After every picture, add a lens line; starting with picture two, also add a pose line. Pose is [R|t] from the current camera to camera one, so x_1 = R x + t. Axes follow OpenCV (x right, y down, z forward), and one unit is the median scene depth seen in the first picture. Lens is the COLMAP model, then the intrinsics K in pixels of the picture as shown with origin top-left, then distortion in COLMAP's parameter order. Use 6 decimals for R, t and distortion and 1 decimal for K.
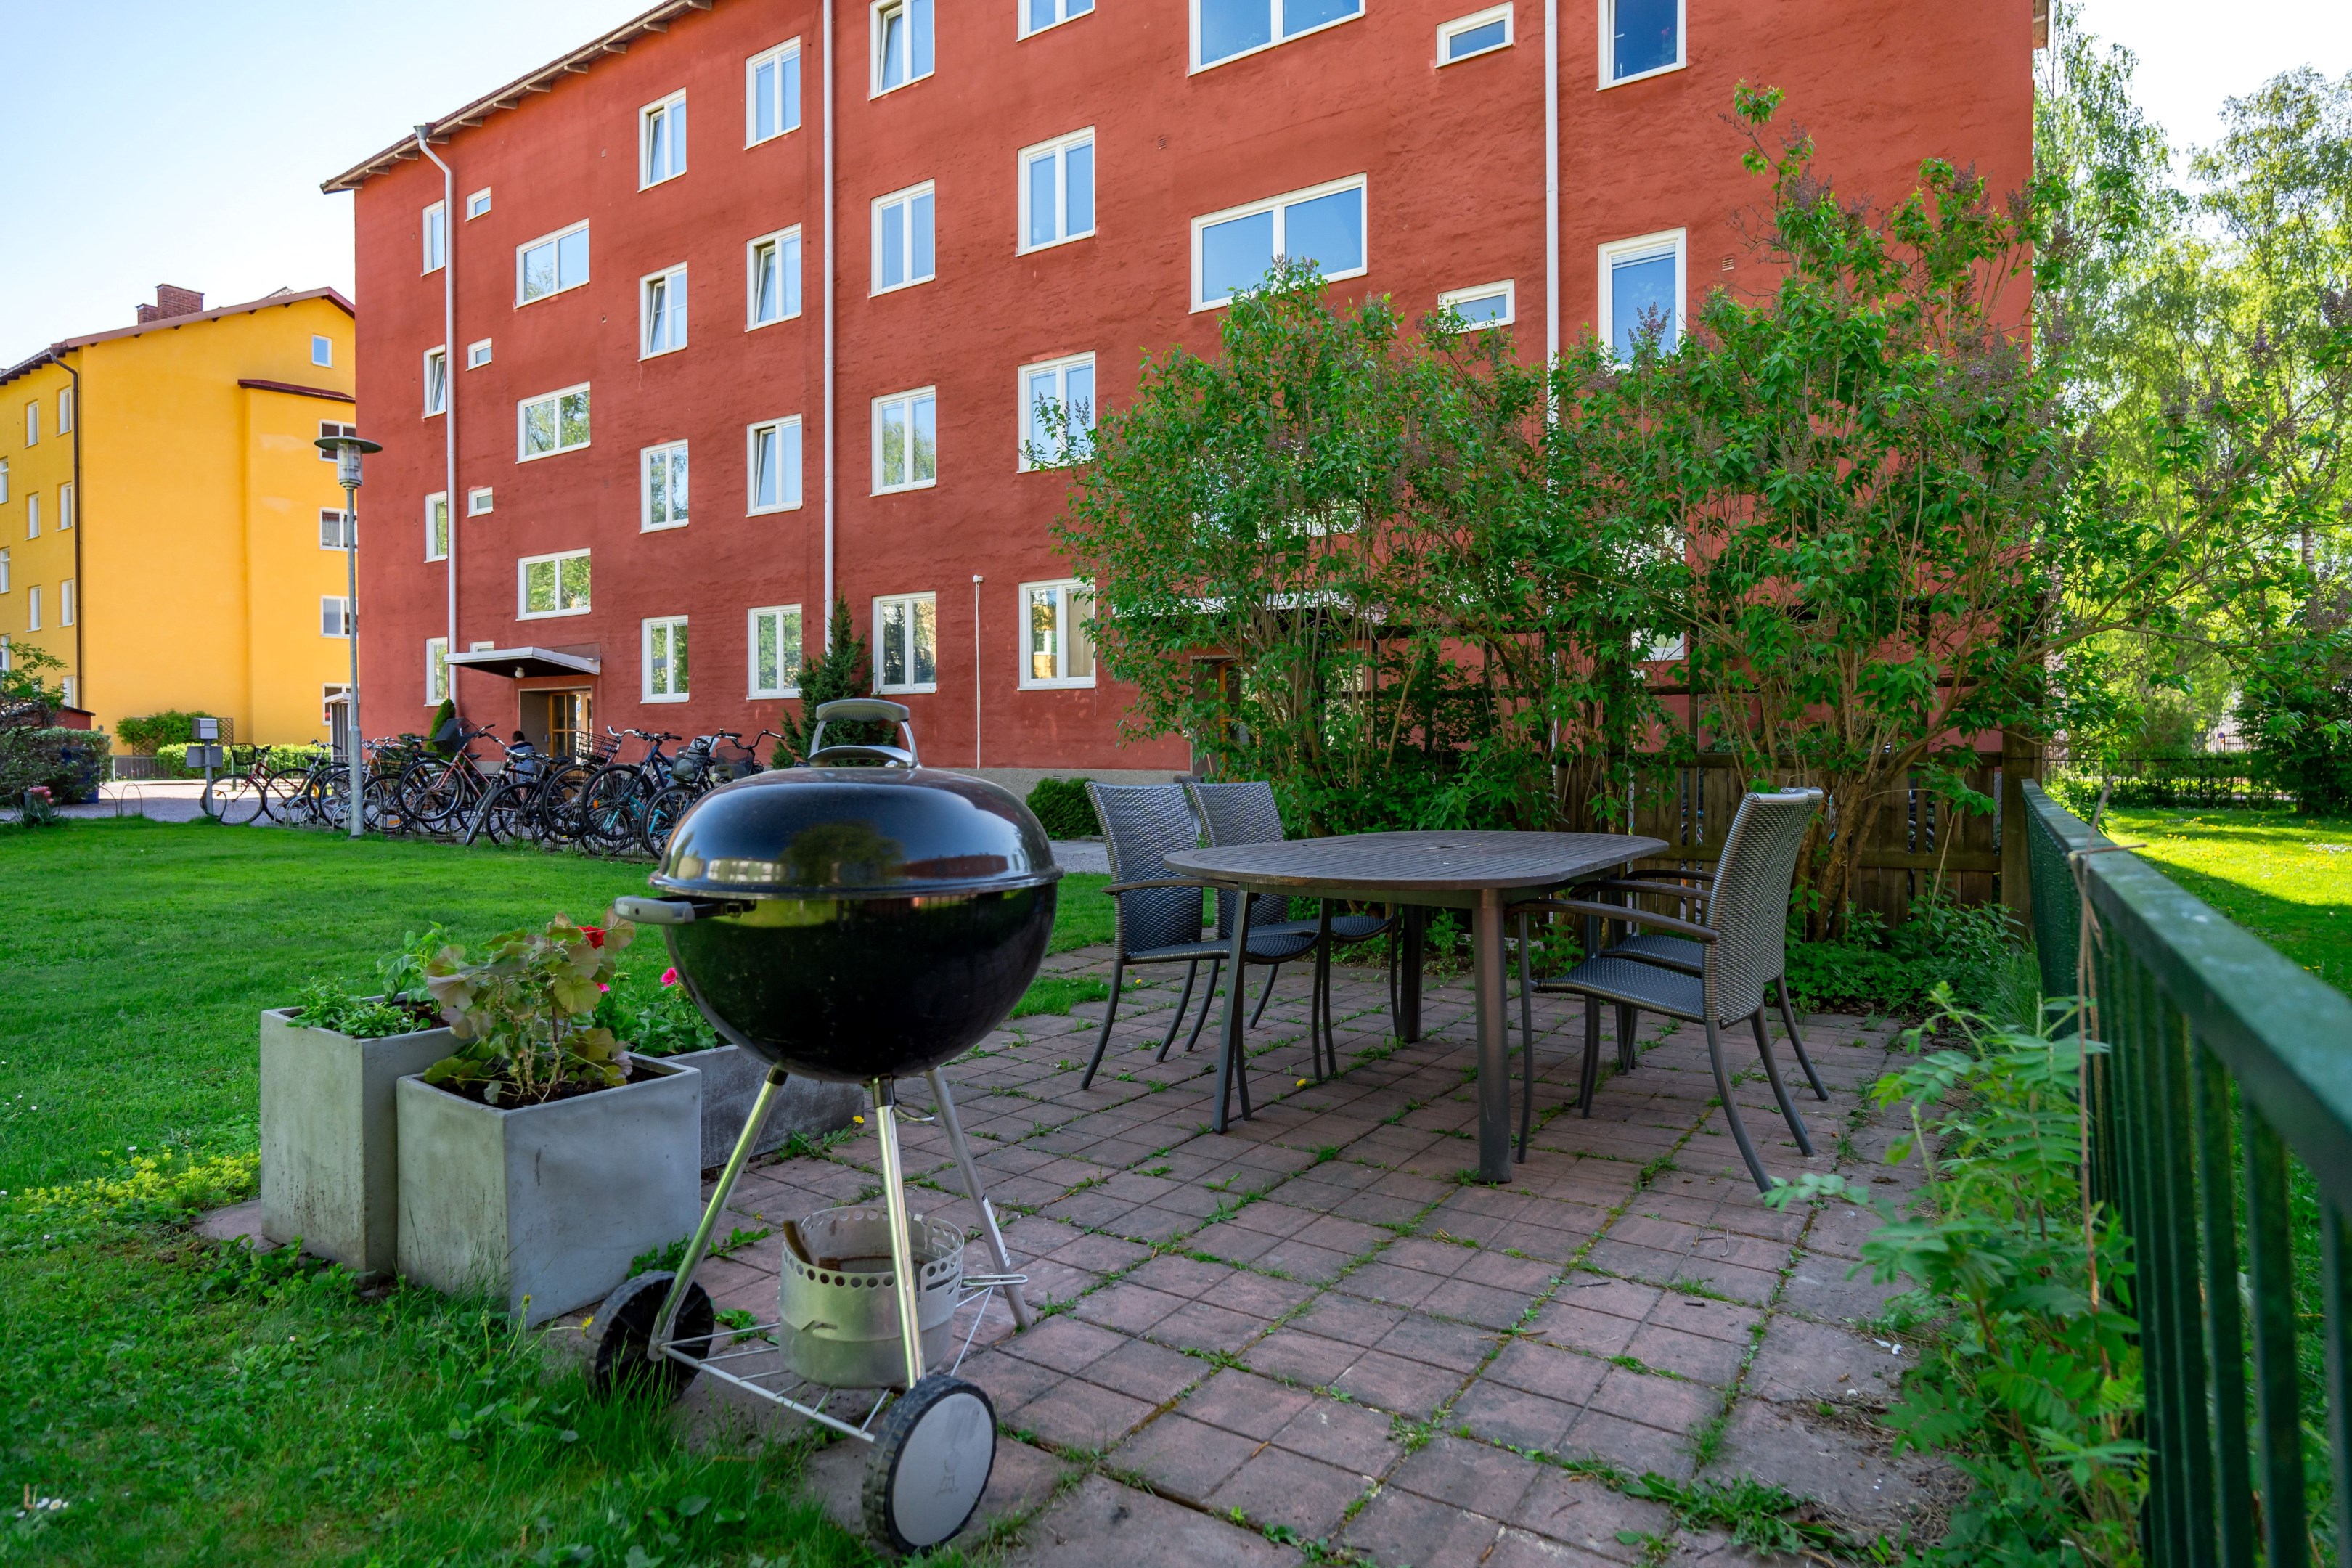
lens RADIAL K [[1283.6, 0, 1176.0], [0, 1283.6, 784.0], [0, 0, 1]] dist [-0.021034, 0.002144]
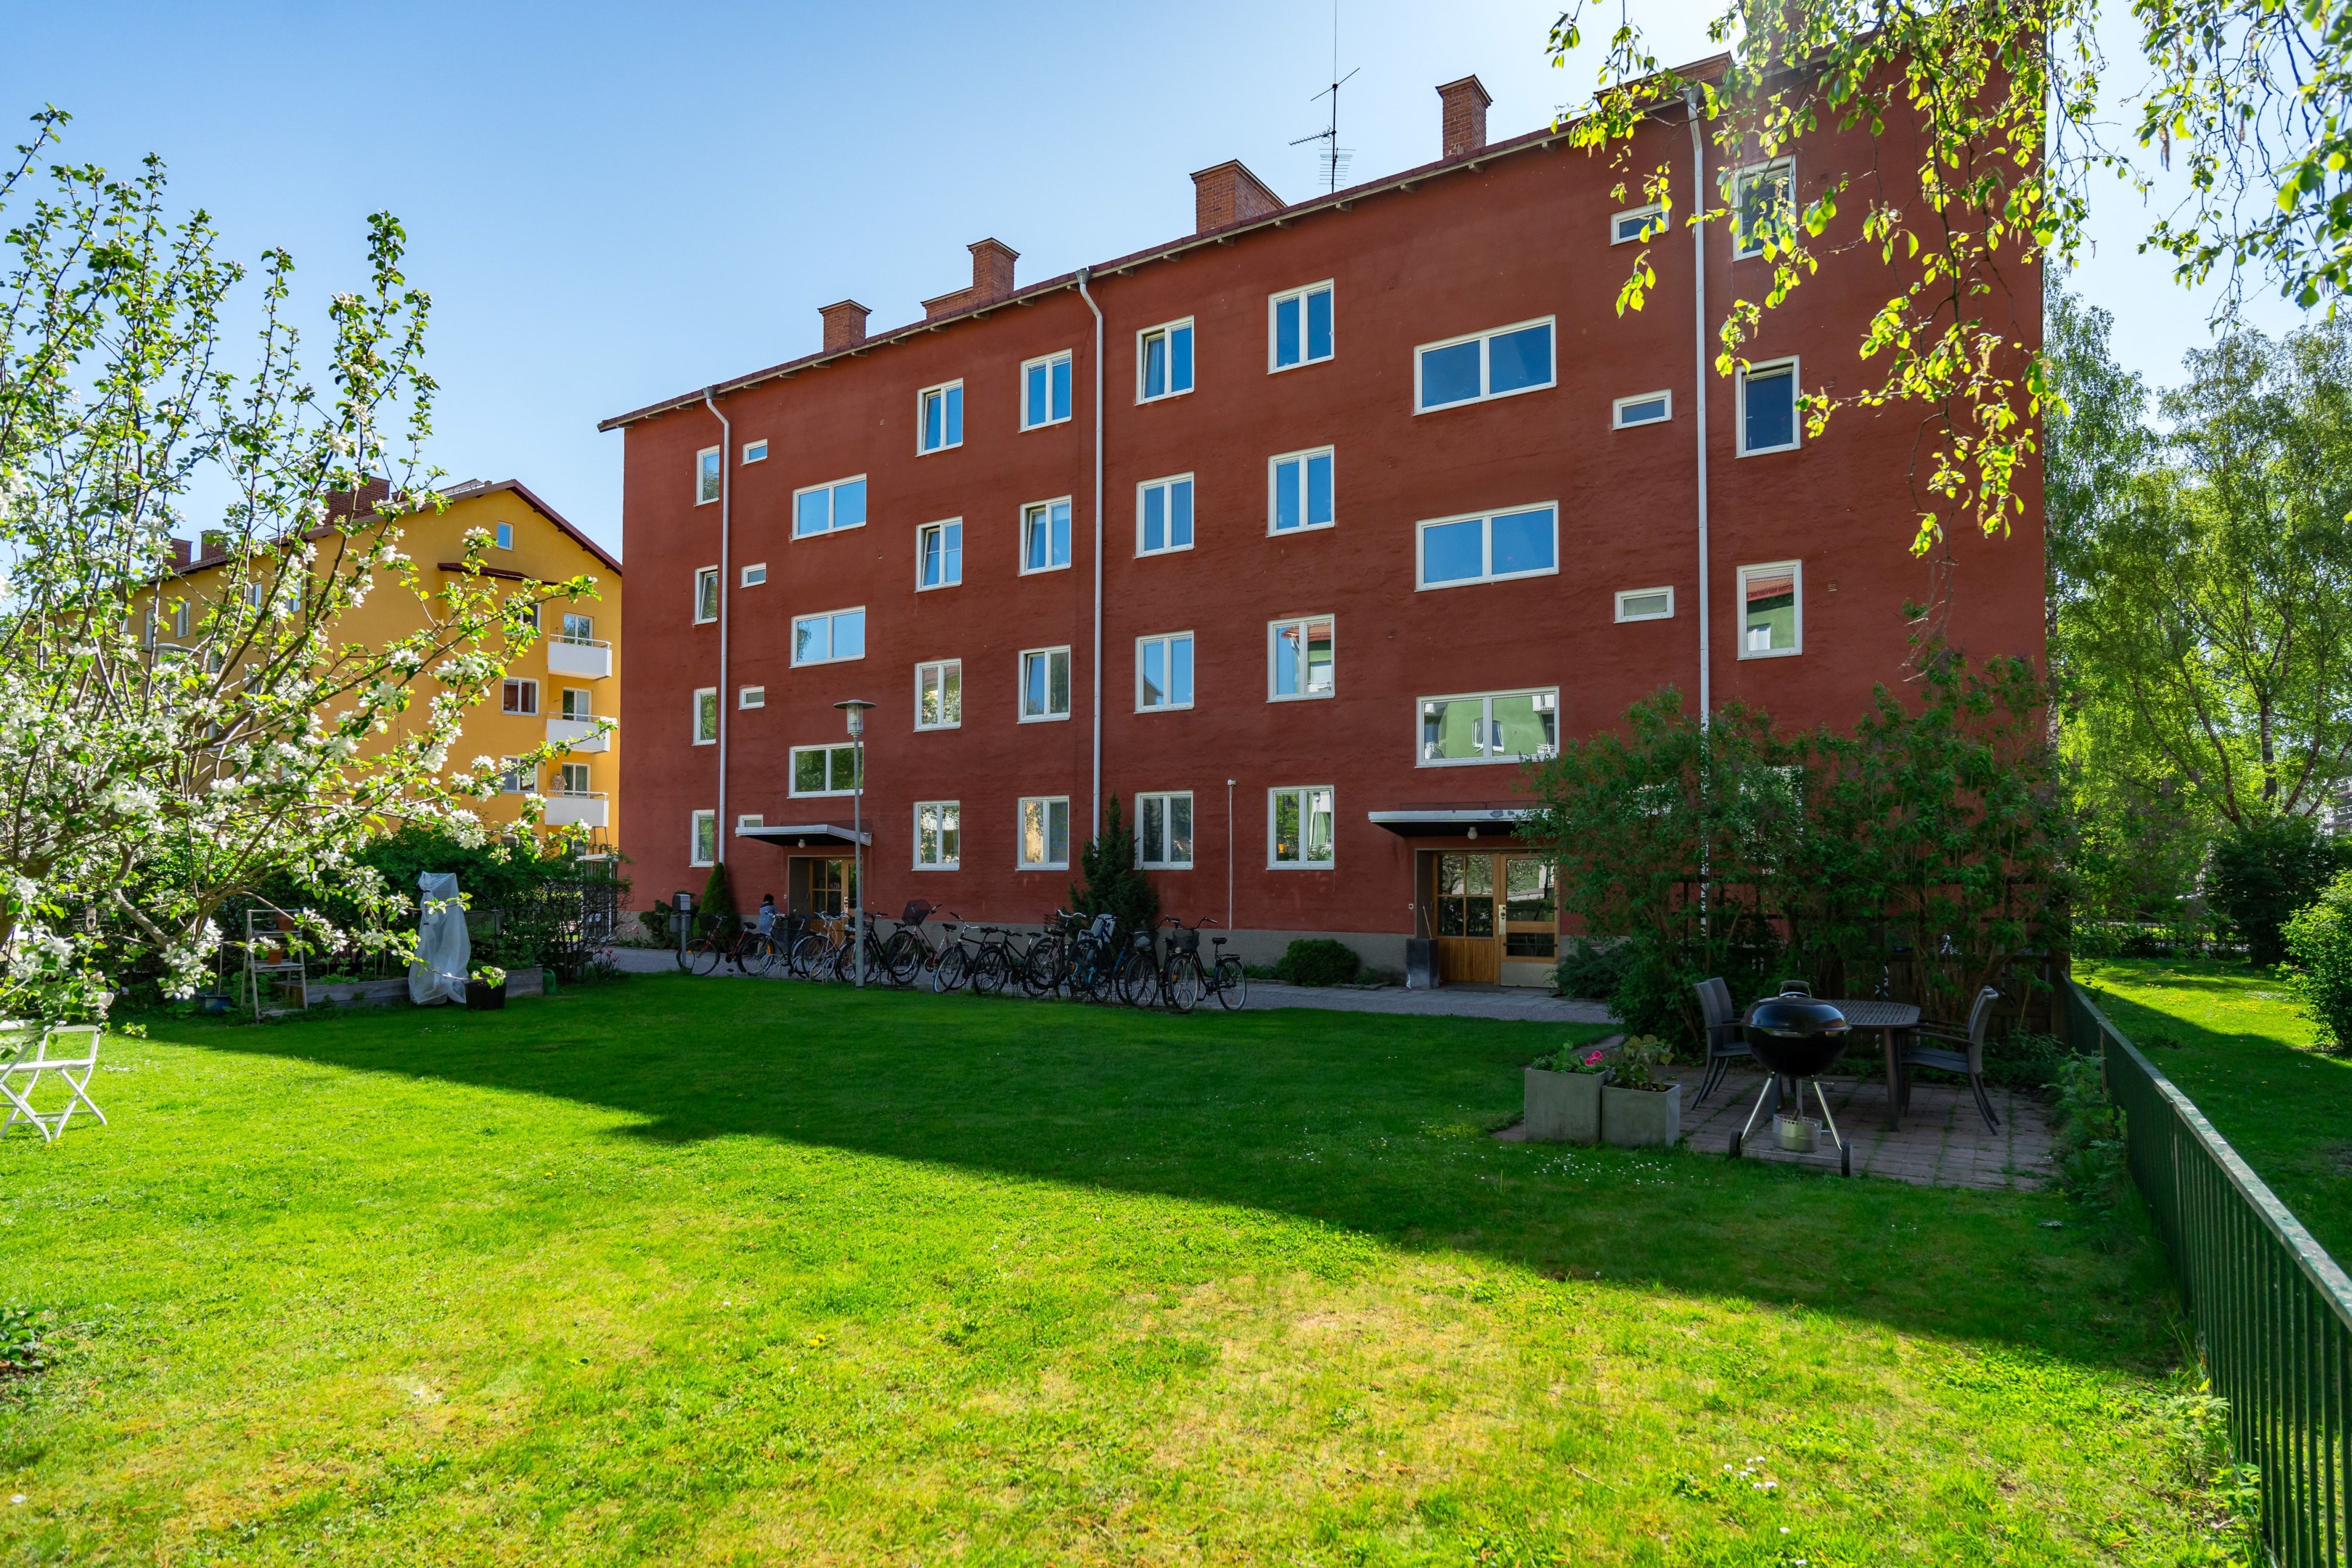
lens RADIAL K [[1313.7, 0, 1173.8], [0, 1313.7, 869.1], [0, 0, 1]] dist [-0.017824, -0.000368]
pose [[0.999885, 0.003423, 0.014748, -0.202874], [-0.002900, 0.999371, -0.035331, -0.022710], [-0.014860, 0.035284, 0.999267, -0.276174]]
